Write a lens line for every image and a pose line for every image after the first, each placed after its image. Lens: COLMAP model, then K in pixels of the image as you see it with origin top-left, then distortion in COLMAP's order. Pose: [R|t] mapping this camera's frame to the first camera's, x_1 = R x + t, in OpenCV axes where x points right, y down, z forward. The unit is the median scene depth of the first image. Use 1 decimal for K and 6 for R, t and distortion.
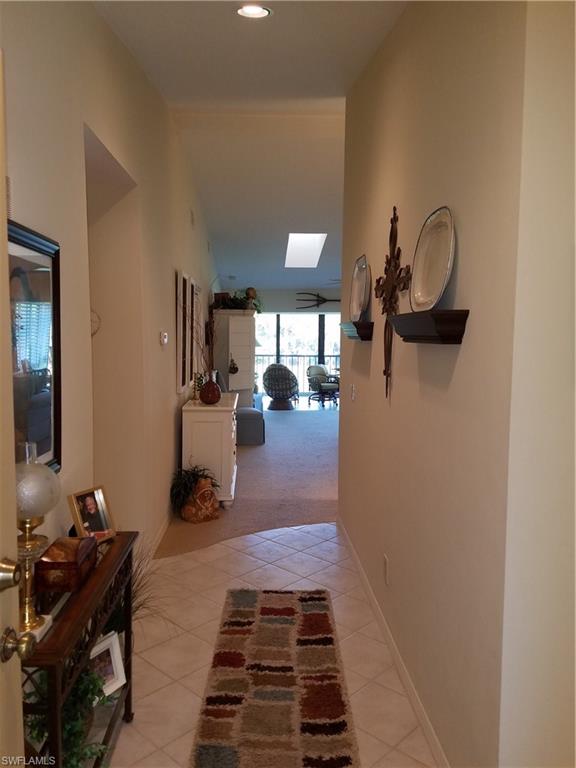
lens RADIAL K [[579.5, 0, 279.9], [0, 579.5, 389.3], [0, 0, 1]] dist [0.096815, -0.137312]
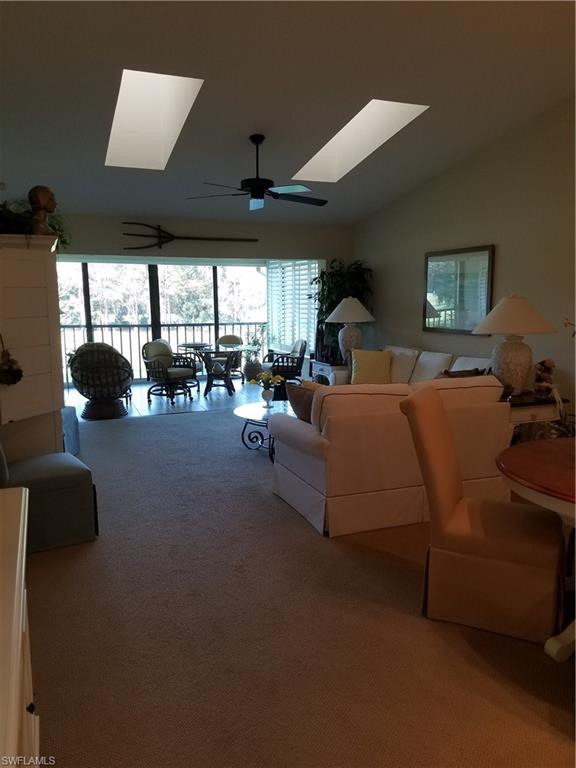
lens RADIAL K [[579.5, 0, 284.1], [0, 579.5, 379.2], [0, 0, 1]] dist [0.096815, -0.137312]
pose [[0.940954, -0.061562, 0.332890, -0.024393], [0.045435, 0.997395, 0.056023, -0.031453], [-0.335472, -0.037590, 0.941300, 0.366266]]
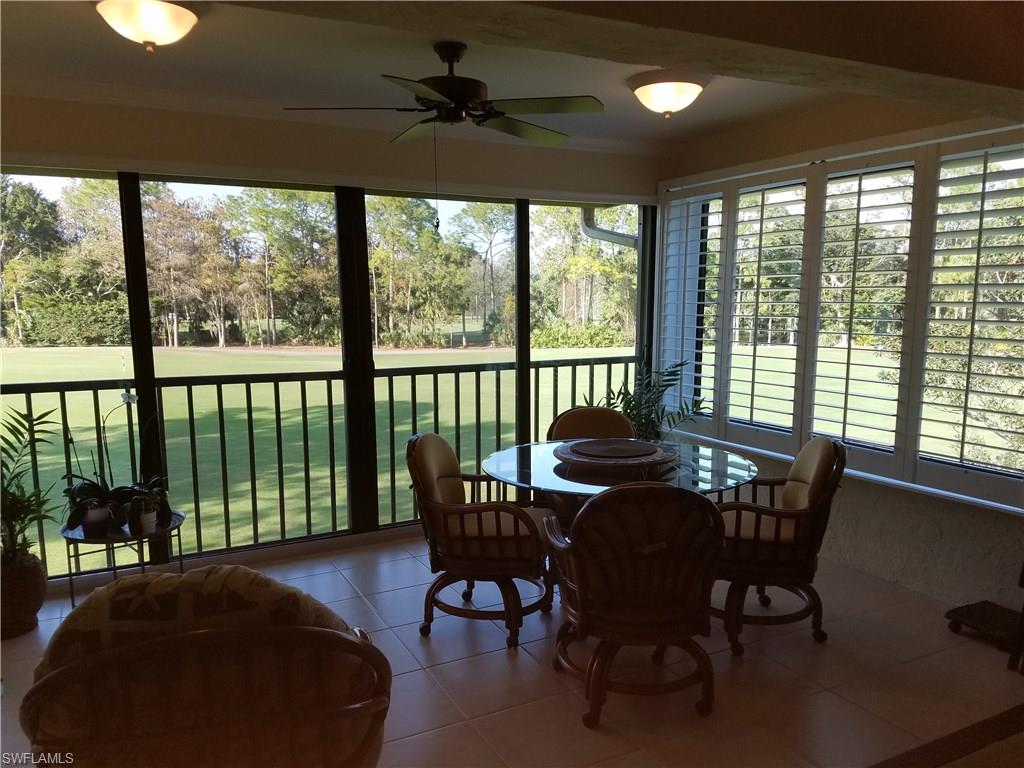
lens RADIAL K [[772.7, 0, 505.7], [0, 772.7, 386.6], [0, 0, 1]] dist [0.096815, -0.137312]
pose [[0.899590, -0.067399, 0.431503, -0.010133], [0.056025, 0.997666, 0.039031, -0.073011], [-0.433126, -0.010937, 0.901267, 0.834804]]
